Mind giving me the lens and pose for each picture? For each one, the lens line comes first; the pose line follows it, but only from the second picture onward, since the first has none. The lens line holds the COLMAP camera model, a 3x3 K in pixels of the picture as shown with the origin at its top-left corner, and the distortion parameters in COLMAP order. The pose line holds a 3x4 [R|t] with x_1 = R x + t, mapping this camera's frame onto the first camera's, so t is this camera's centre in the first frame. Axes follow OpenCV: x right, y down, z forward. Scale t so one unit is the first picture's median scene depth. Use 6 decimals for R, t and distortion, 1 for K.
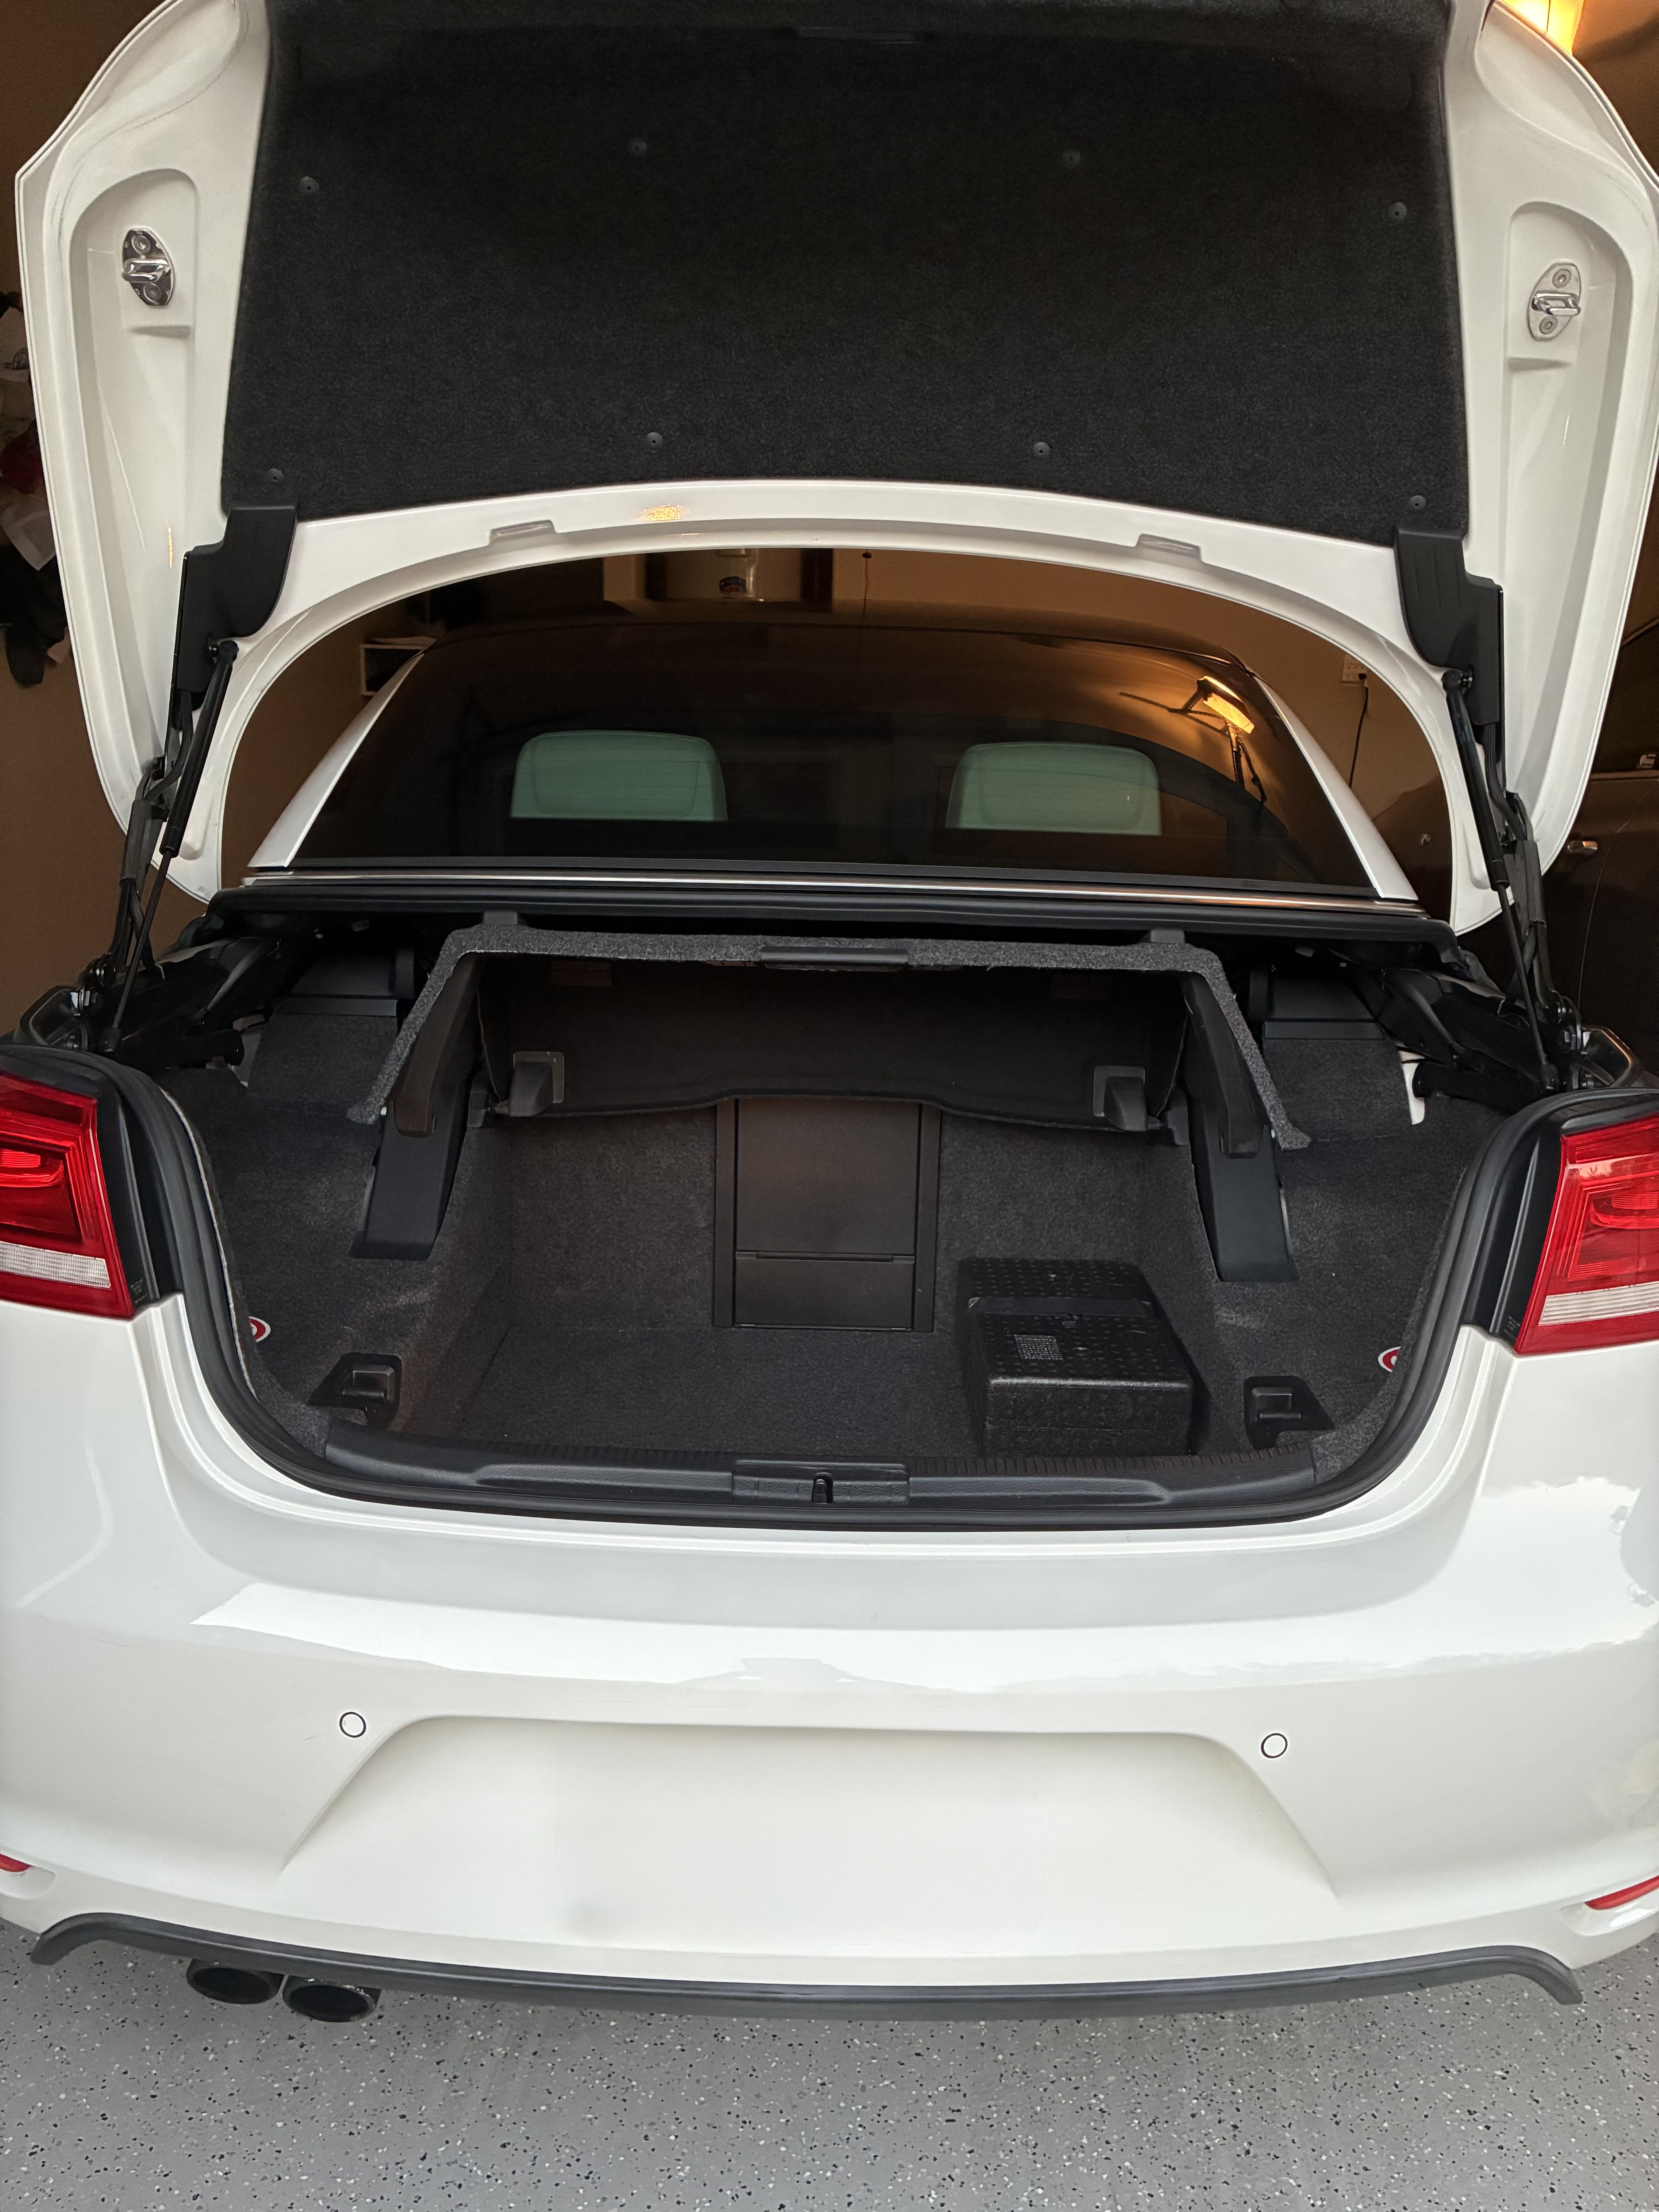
lens RADIAL K [[1689.3, 0, 838.6], [0, 1689.3, 1108.7], [0, 0, 1]] dist [0.038699, -0.048790]
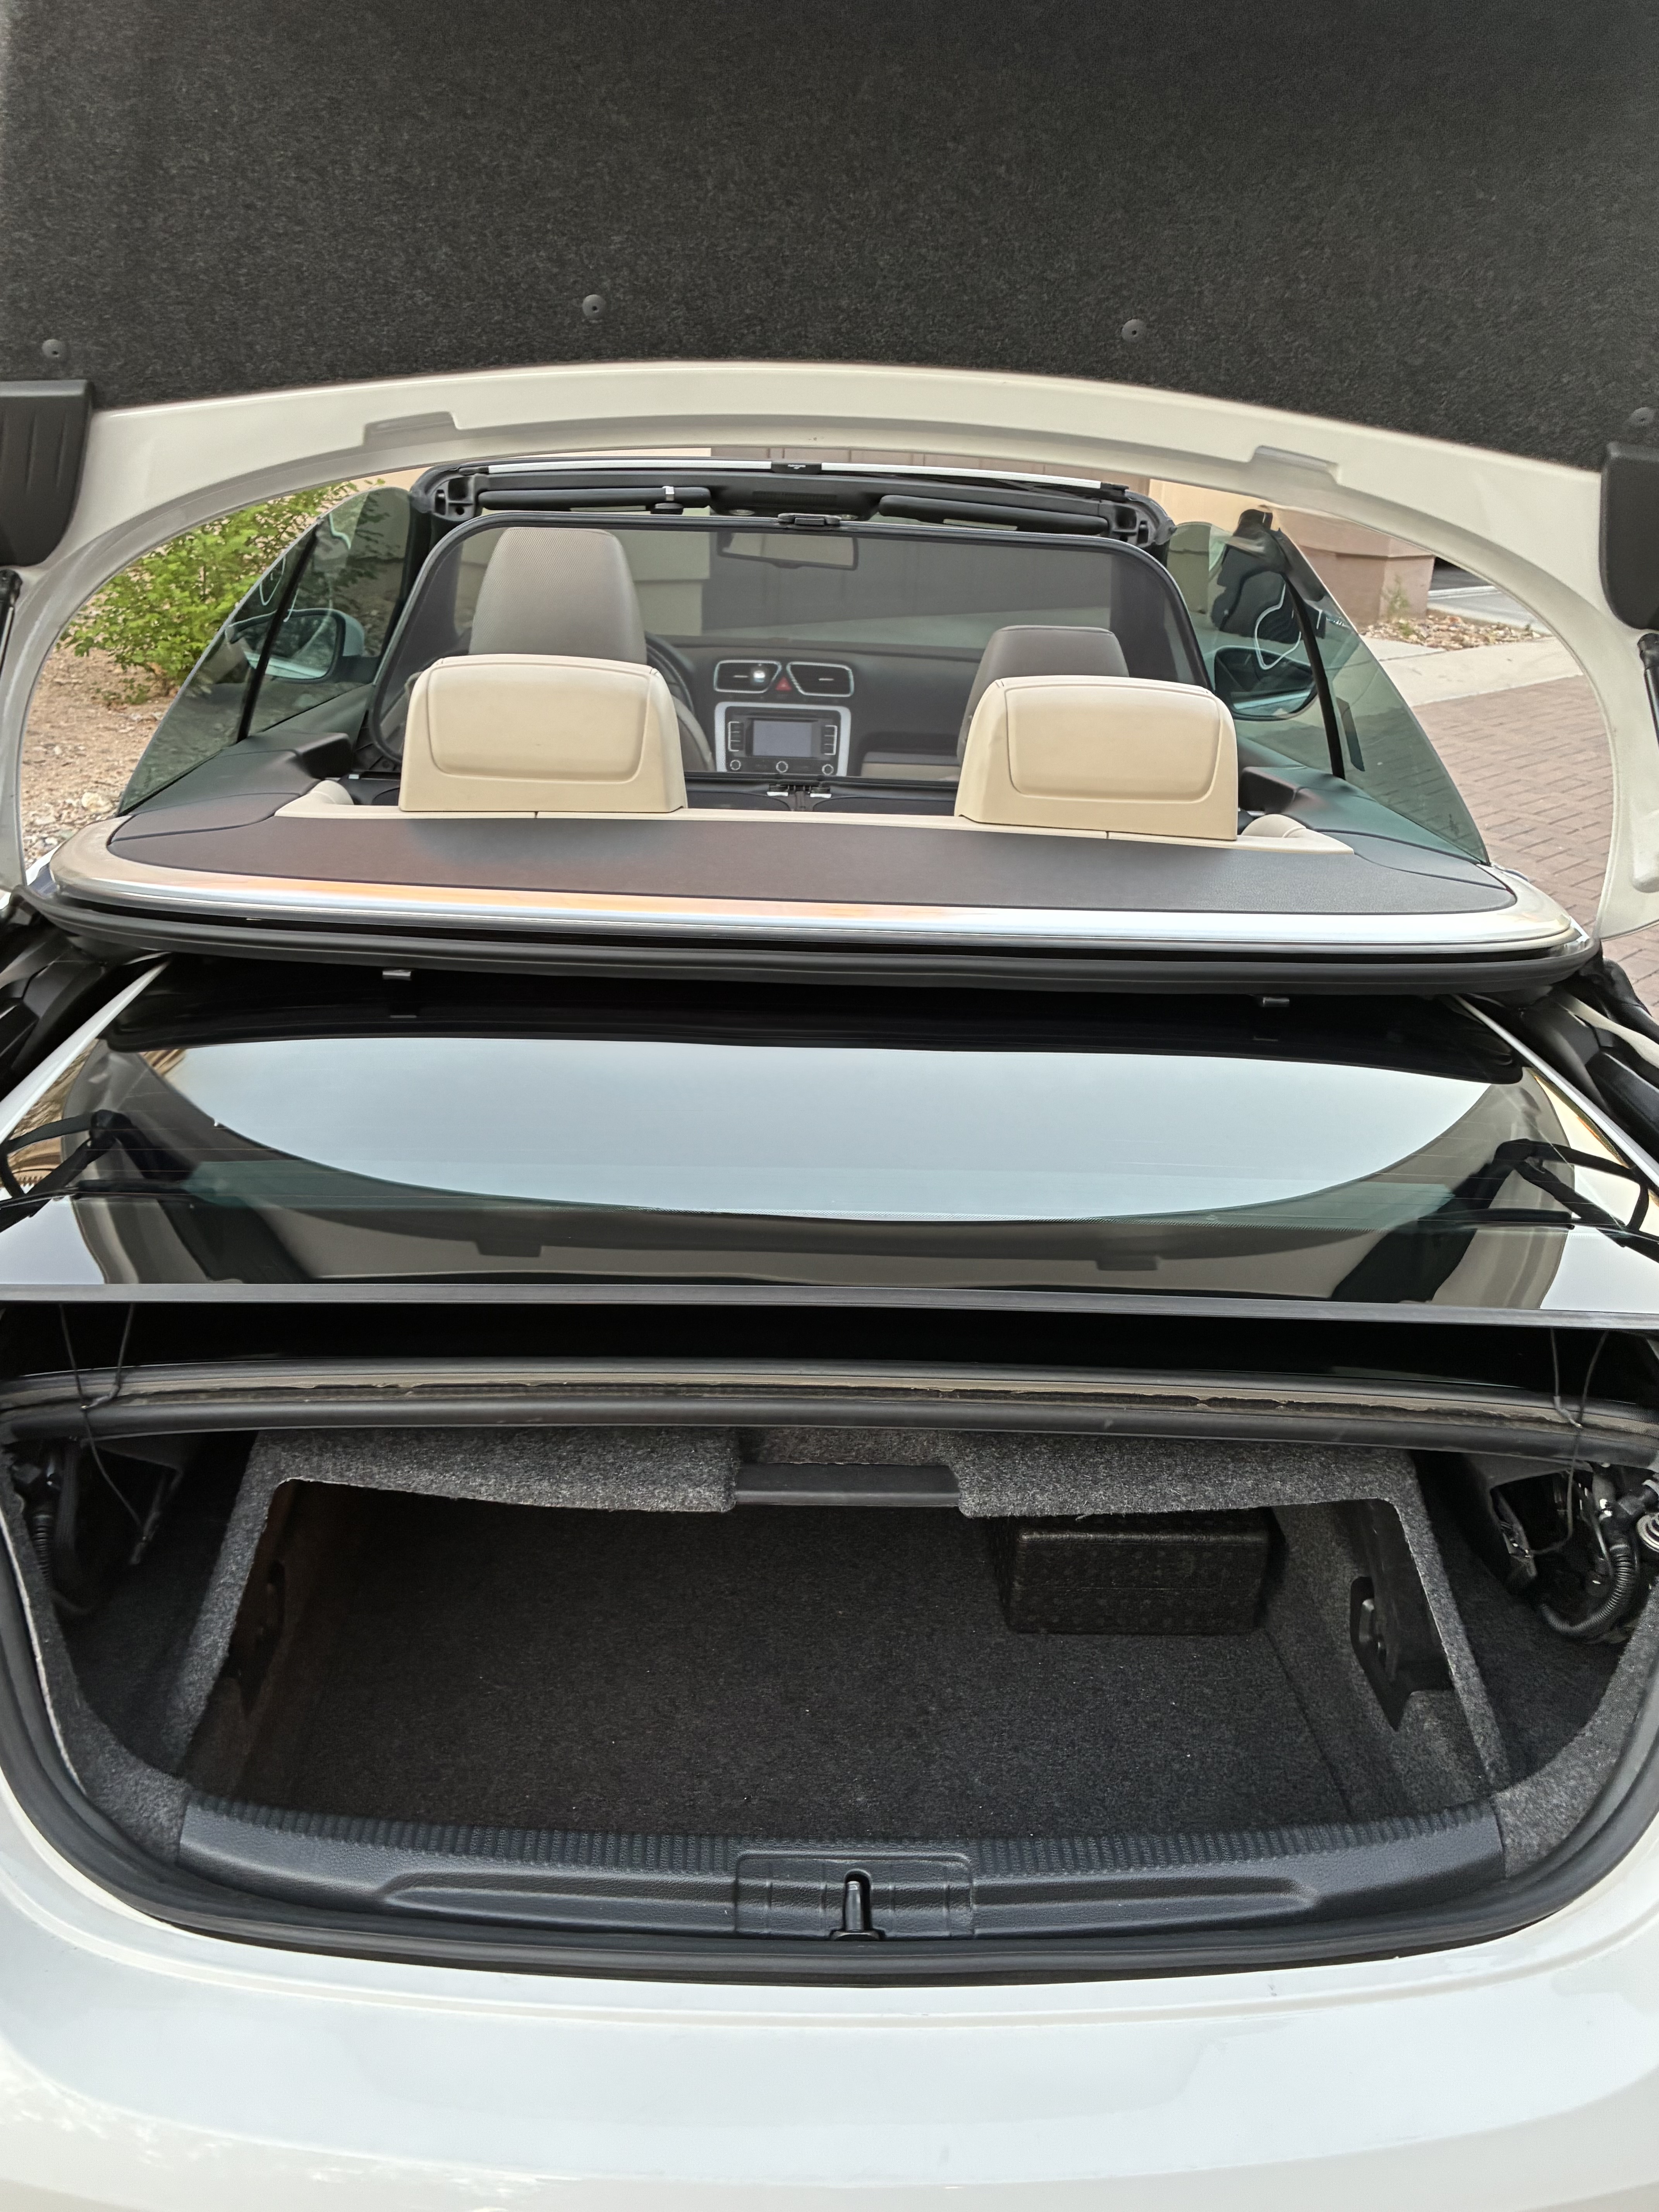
lens RADIAL K [[1748.8, 0, 808.5], [0, 1748.8, 1108.8], [0, 0, 1]] dist [0.049352, -0.081556]
pose [[0.999344, 0.003069, 0.036084, -0.045733], [-0.008647, 0.987805, 0.155454, -0.180823], [-0.035166, -0.155664, 0.987184, 0.223174]]
